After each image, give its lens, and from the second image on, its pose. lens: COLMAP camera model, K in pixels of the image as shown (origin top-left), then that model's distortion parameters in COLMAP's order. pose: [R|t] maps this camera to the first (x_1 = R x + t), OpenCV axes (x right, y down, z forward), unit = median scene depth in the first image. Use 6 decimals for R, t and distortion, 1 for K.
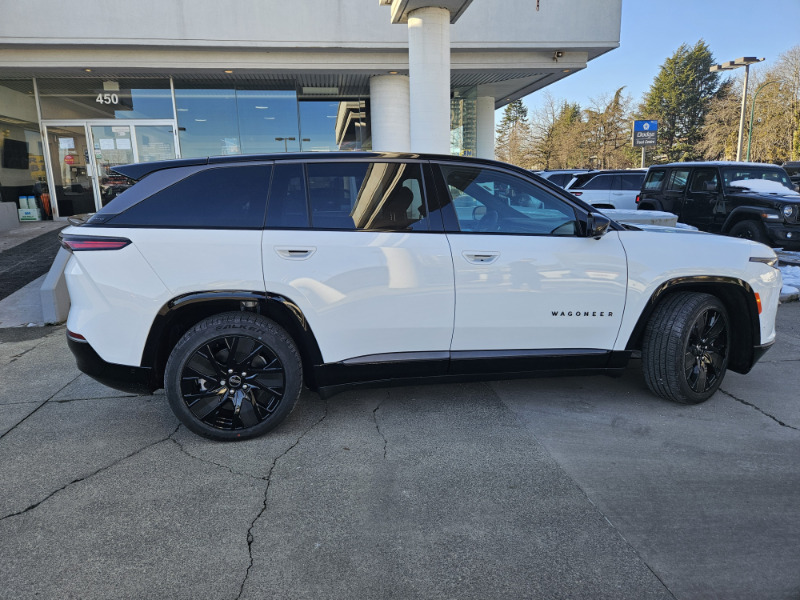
lens RADIAL K [[543.1, 0, 390.1], [0, 543.1, 297.6], [0, 0, 1]] dist [0.042065, -0.028266]
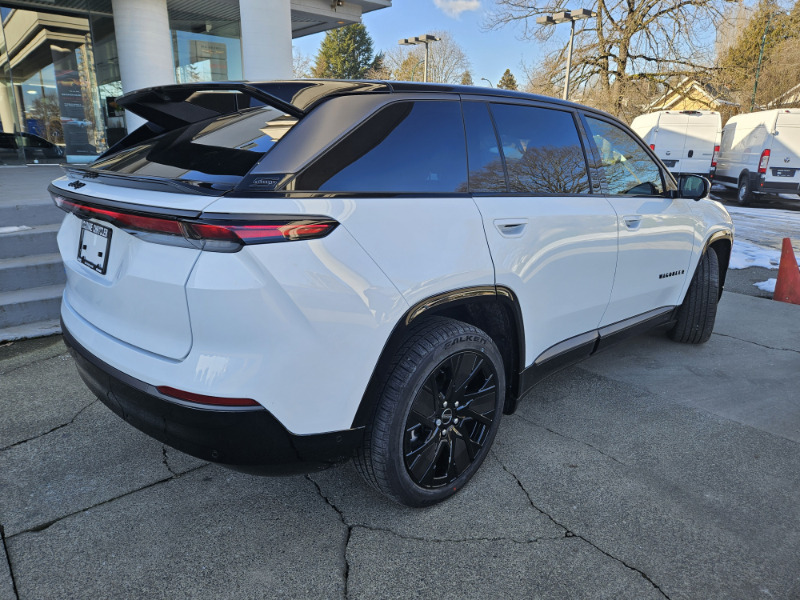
lens RADIAL K [[542.1, 0, 399.9], [0, 542.1, 301.5], [0, 0, 1]] dist [0.052372, -0.043768]
pose [[0.831921, -0.119228, 0.541934, -0.624365], [0.075088, 0.991849, 0.102944, -0.062116], [-0.549791, -0.044948, 0.834092, 0.412912]]
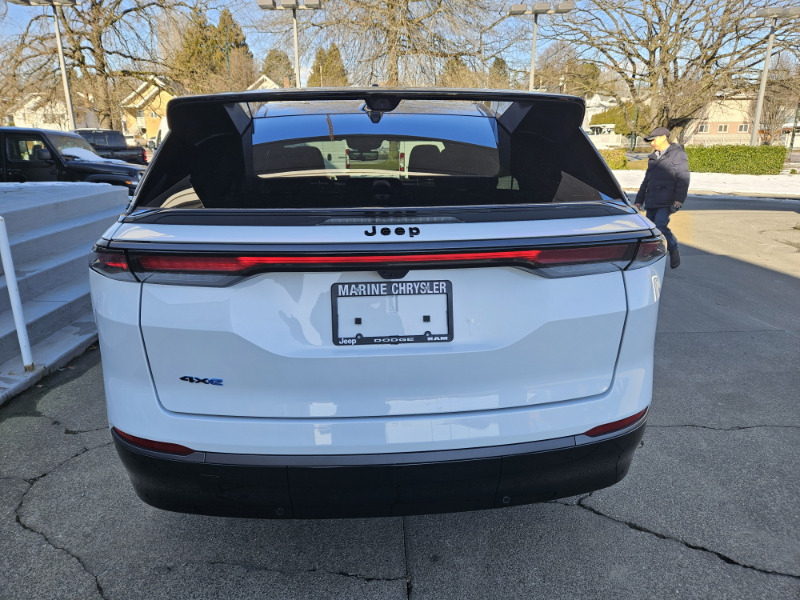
lens RADIAL K [[542.1, 0, 398.9], [0, 542.1, 300.0], [0, 0, 1]] dist [0.052372, -0.043768]
pose [[0.096293, -0.253272, 0.962591, -0.968531], [0.202307, 0.951879, 0.230215, -0.190086], [-0.974577, 0.172571, 0.142898, 1.003767]]
